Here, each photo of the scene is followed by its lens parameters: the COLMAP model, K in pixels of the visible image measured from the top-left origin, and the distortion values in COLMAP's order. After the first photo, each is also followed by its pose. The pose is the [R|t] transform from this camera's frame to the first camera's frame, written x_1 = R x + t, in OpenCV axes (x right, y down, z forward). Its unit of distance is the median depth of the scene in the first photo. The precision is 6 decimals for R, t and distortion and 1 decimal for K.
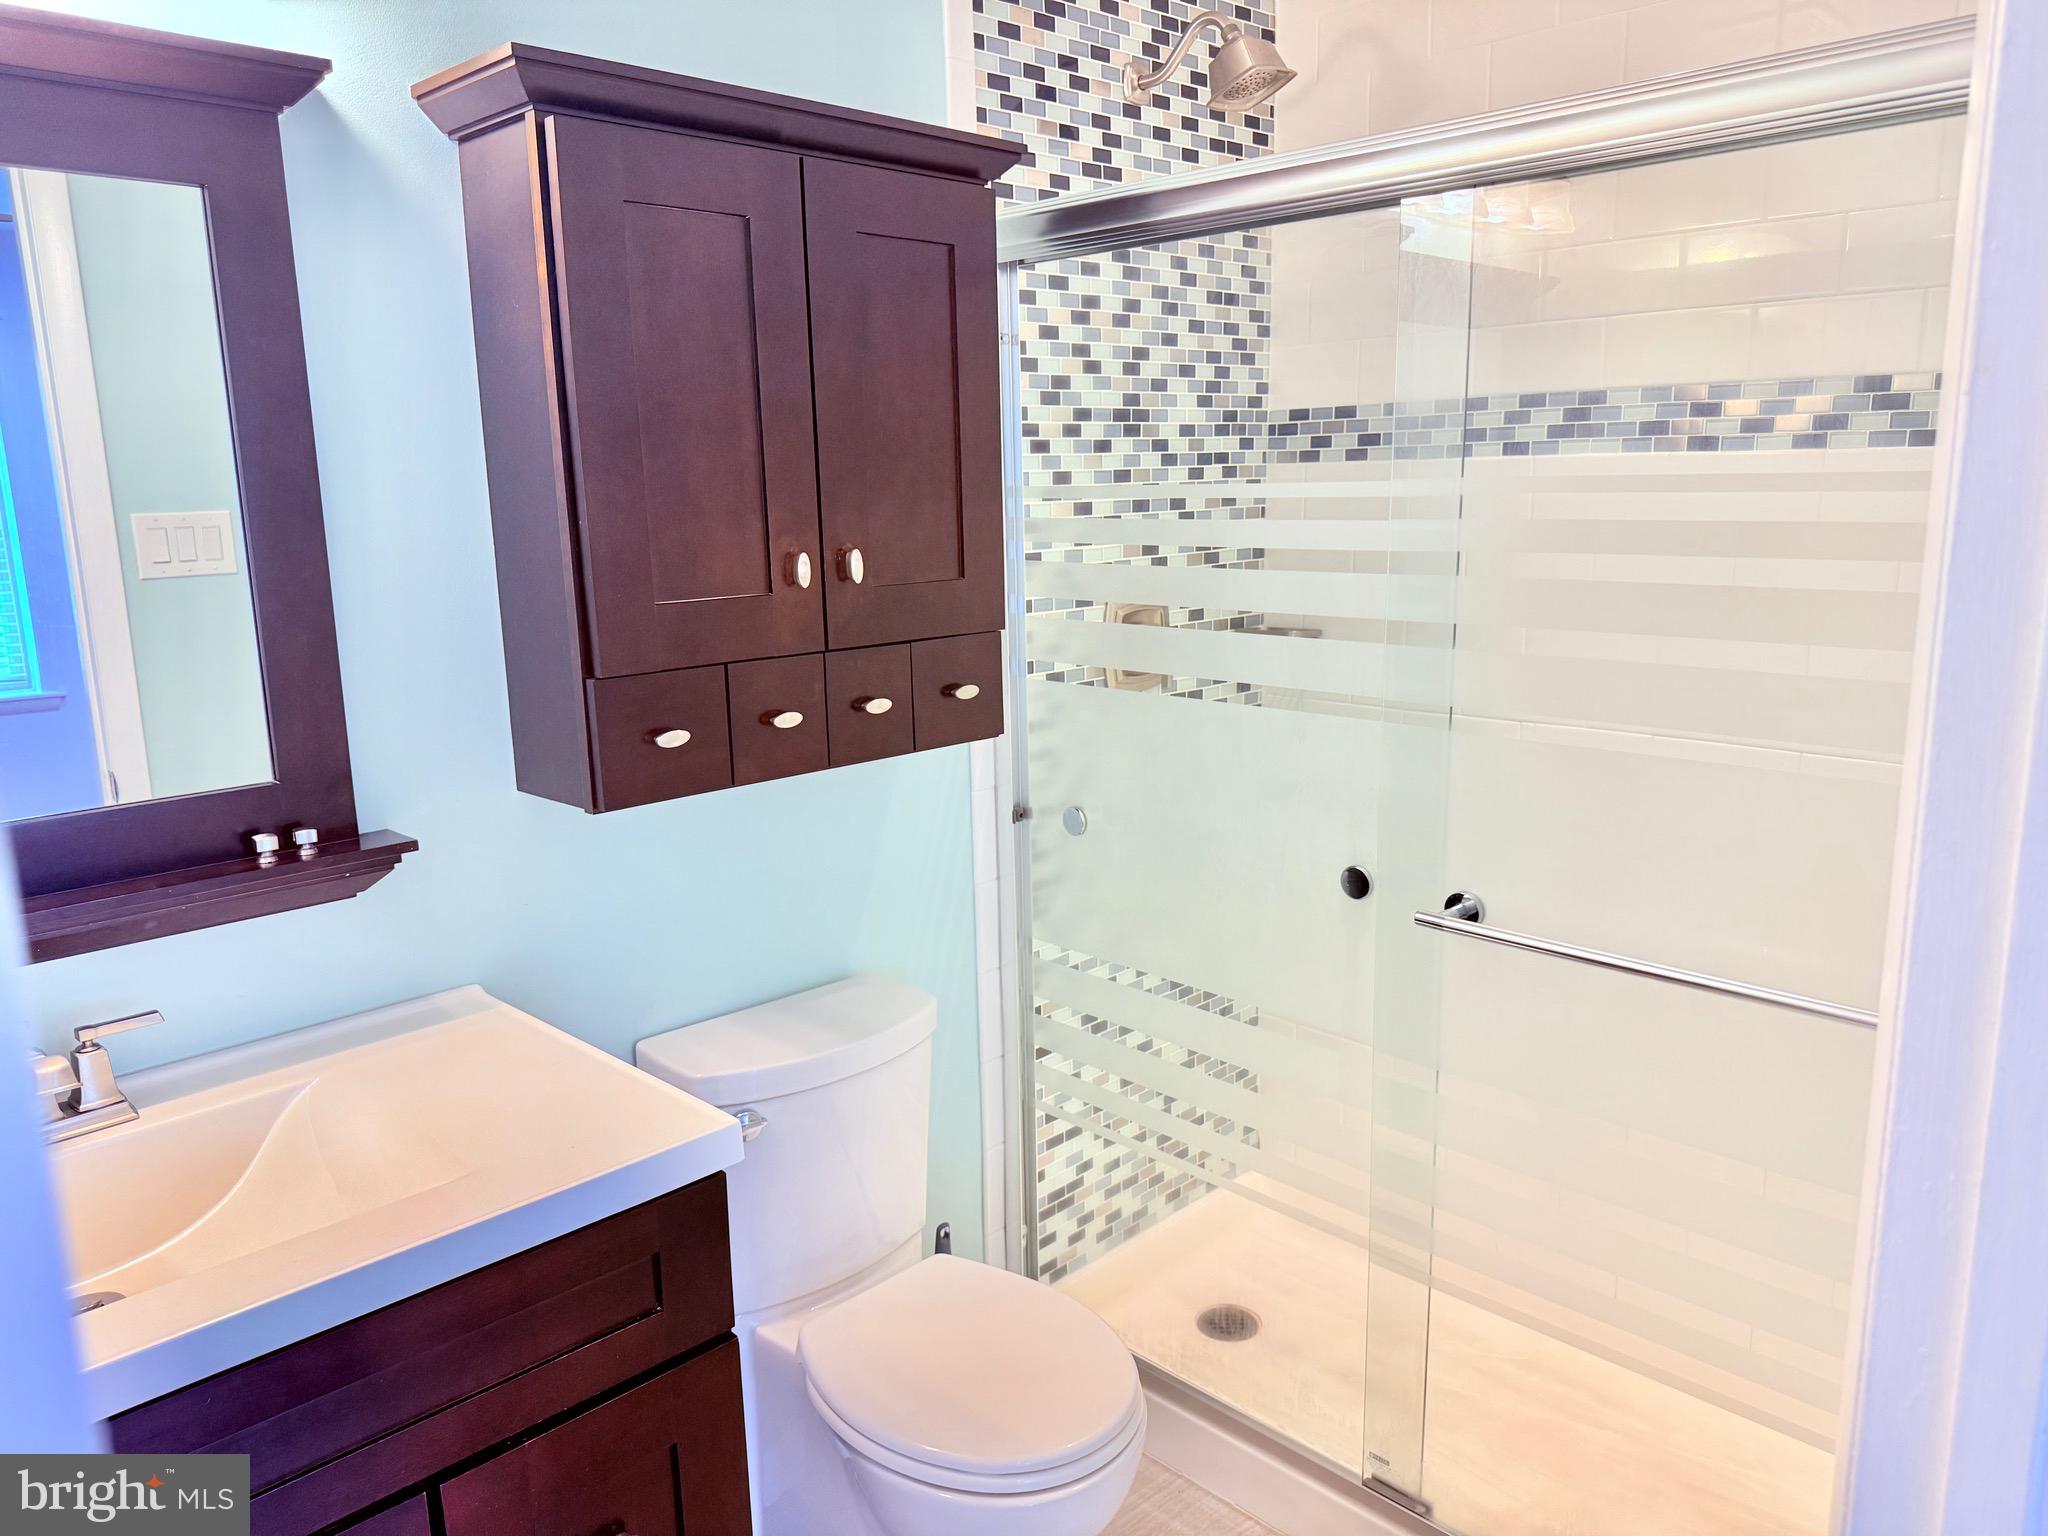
lens RADIAL K [[1416.7, 0, 1029.5], [0, 1416.7, 763.1], [0, 0, 1]] dist [0.047181, -0.074490]
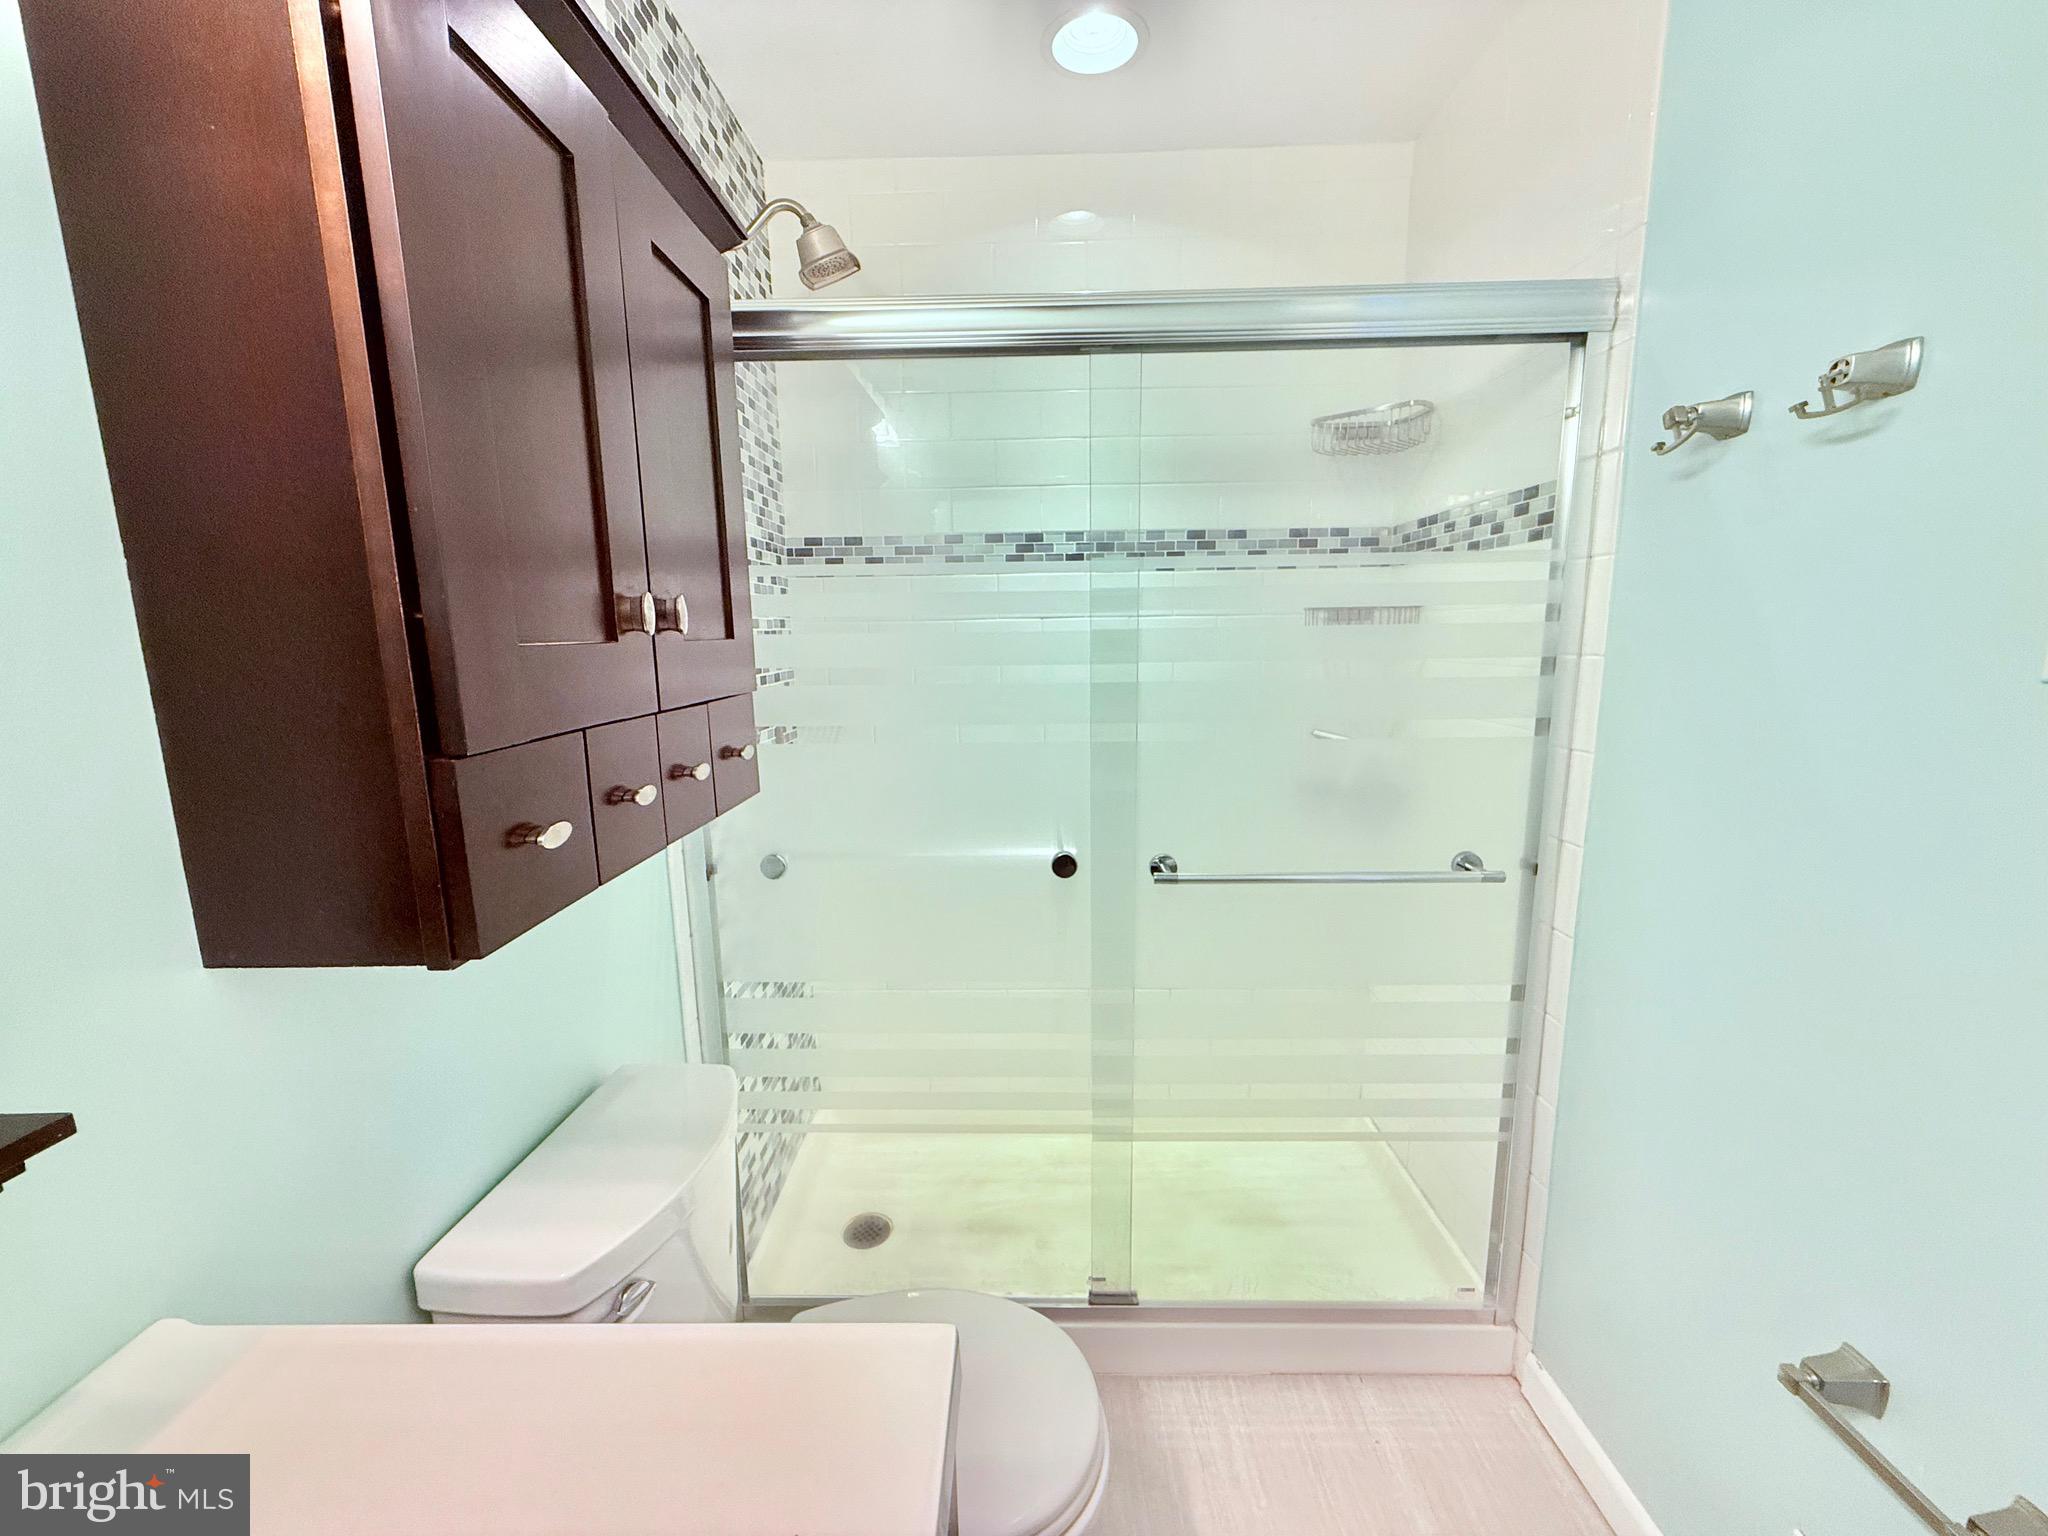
lens RADIAL K [[810.0, 0, 1023.4], [0, 810.0, 764.7], [0, 0, 1]] dist [-0.004019, -0.000147]
pose [[0.722699, -0.103596, 0.683355, -0.278266], [0.136106, 0.990675, 0.006243, -0.017379], [-0.677630, 0.088496, 0.730059, 0.422817]]
